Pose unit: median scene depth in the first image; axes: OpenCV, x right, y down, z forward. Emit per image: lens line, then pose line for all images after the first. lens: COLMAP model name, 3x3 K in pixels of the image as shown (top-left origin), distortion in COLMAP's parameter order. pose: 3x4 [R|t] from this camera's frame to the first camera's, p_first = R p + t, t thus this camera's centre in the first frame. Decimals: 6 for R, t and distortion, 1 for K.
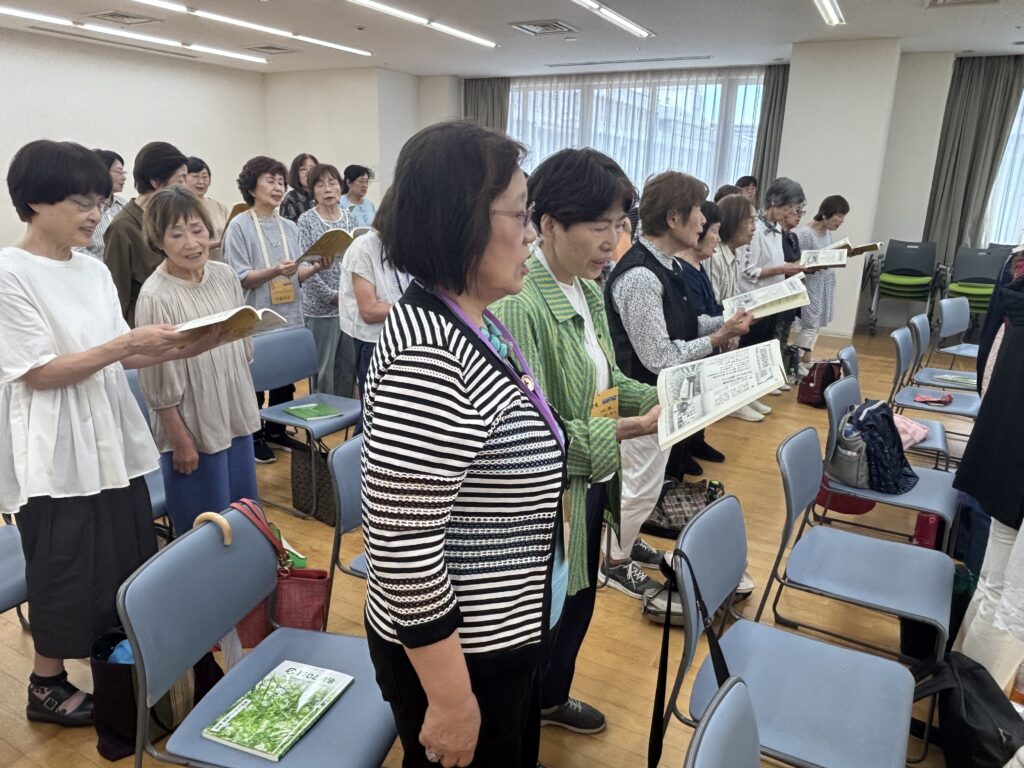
lens RADIAL K [[748.1, 0, 512.0], [0, 748.1, 384.0], [0, 0, 1]] dist [0.046850, -0.071361]
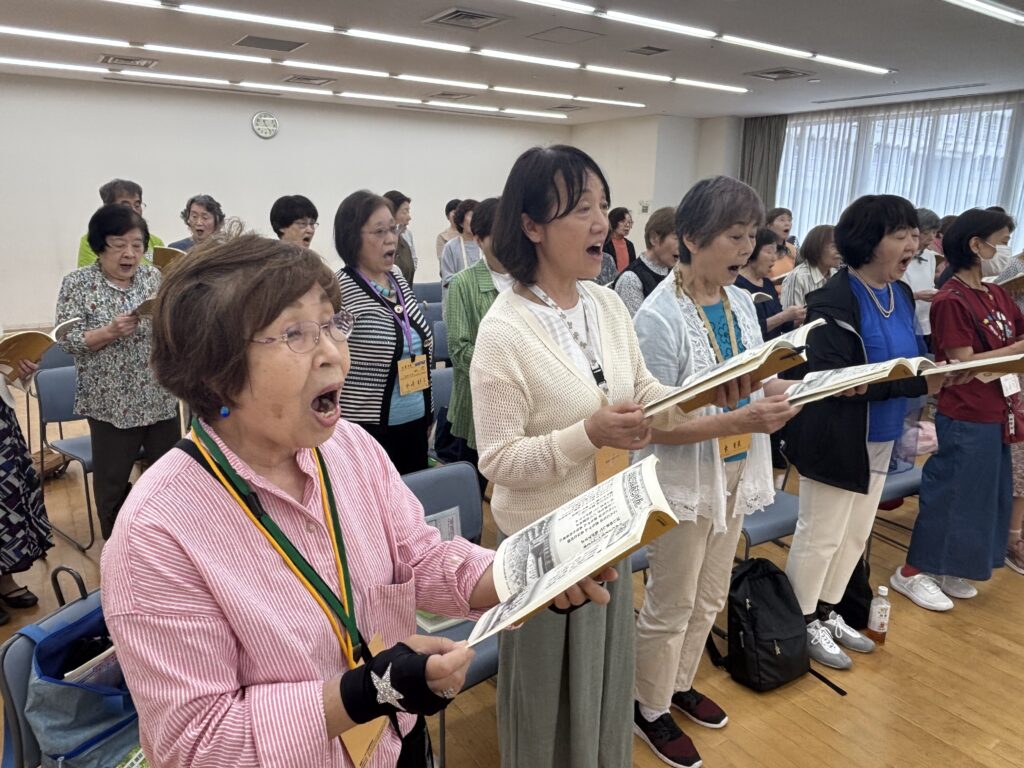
lens RADIAL K [[748.1, 0, 512.0], [0, 748.1, 384.0], [0, 0, 1]] dist [0.046850, -0.071361]
pose [[0.886429, 0.097656, -0.452445, 0.182462], [-0.116422, 0.993105, -0.013742, 0.029230], [0.447983, 0.064856, 0.891686, -0.097640]]
